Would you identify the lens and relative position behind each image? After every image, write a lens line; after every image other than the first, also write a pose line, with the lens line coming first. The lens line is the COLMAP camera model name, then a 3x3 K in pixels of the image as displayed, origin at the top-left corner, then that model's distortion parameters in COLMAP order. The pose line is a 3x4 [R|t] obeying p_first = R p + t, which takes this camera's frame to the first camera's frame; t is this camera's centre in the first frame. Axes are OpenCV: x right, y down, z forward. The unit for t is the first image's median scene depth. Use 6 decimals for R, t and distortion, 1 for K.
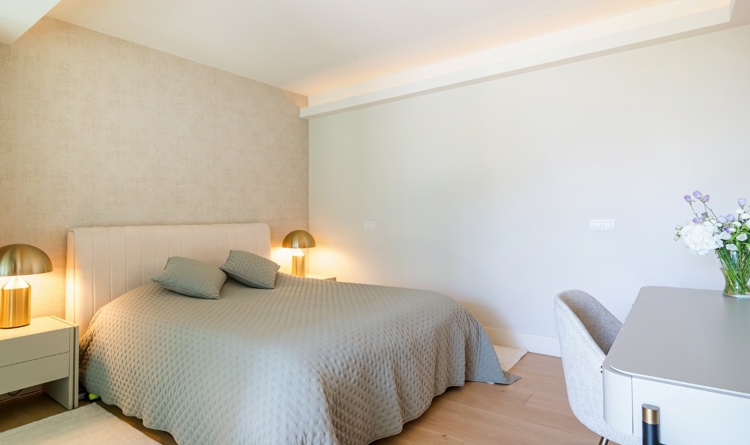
lens RADIAL K [[423.5, 0, 377.1], [0, 423.5, 191.2], [0, 0, 1]] dist [0.001715, 0.000519]
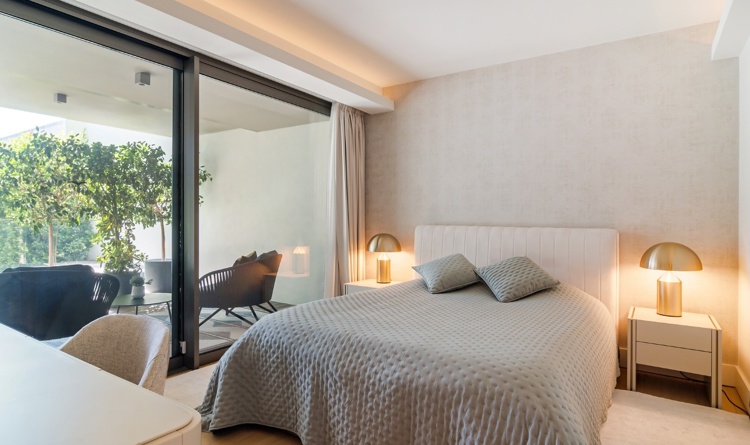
lens RADIAL K [[411.4, 0, 374.6], [0, 411.4, 226.0], [0, 0, 1]] dist [-0.001714, -0.000218]
pose [[0.030213, 0.035287, -0.998920, 0.500605], [0.050576, 0.998043, 0.036786, 0.022949], [0.998263, -0.051633, 0.028369, 0.592283]]
